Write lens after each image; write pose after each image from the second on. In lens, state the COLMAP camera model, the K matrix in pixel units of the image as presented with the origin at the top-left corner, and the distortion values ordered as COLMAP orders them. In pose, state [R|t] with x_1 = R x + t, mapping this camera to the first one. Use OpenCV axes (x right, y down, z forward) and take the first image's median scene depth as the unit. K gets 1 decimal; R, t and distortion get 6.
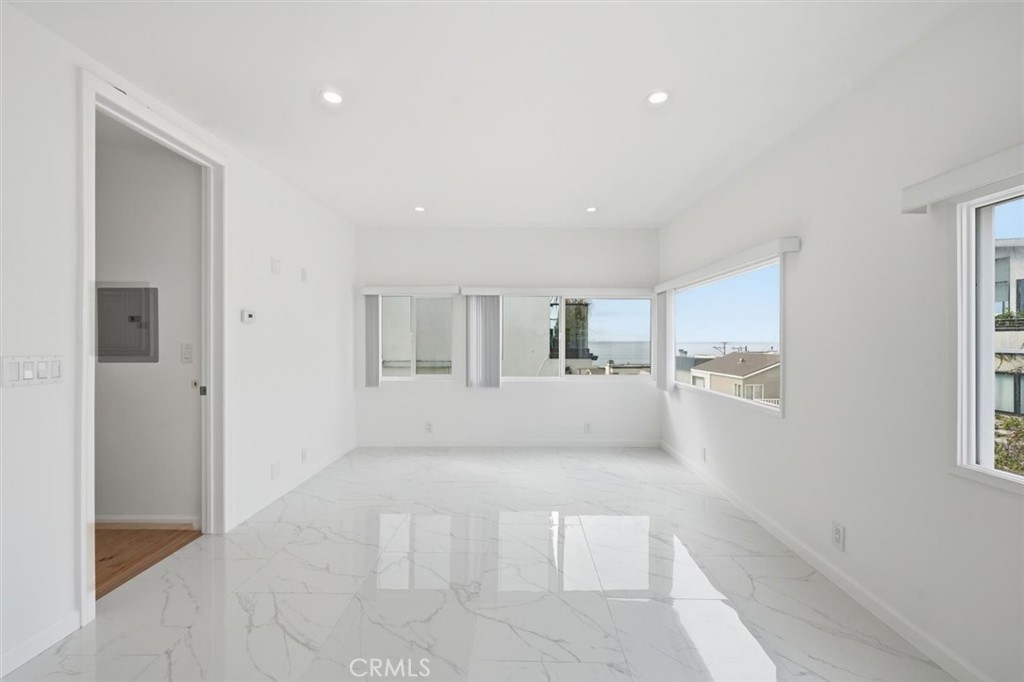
lens RADIAL K [[420.3, 0, 511.4], [0, 420.3, 338.1], [0, 0, 1]] dist [-0.000161, -0.000052]
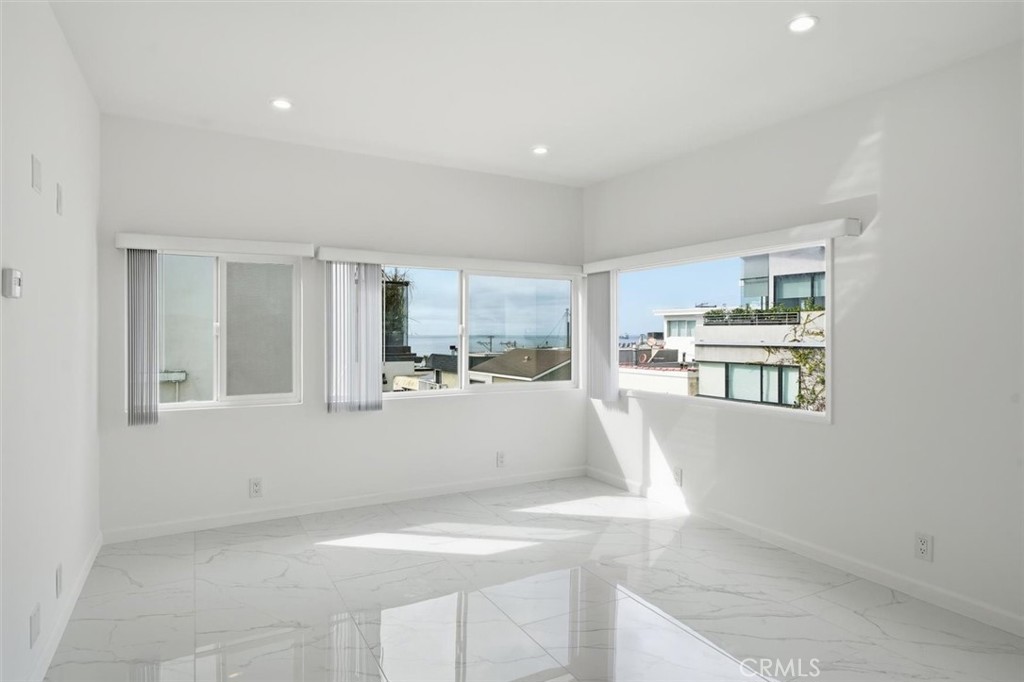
lens RADIAL K [[588.0, 0, 508.3], [0, 588.0, 332.3], [0, 0, 1]] dist [0.004783, 0.000953]
pose [[0.872245, -0.000026, 0.489070, -0.291648], [-0.001296, 0.999996, 0.002366, -0.002054], [-0.489068, -0.002697, 0.872241, 0.138372]]
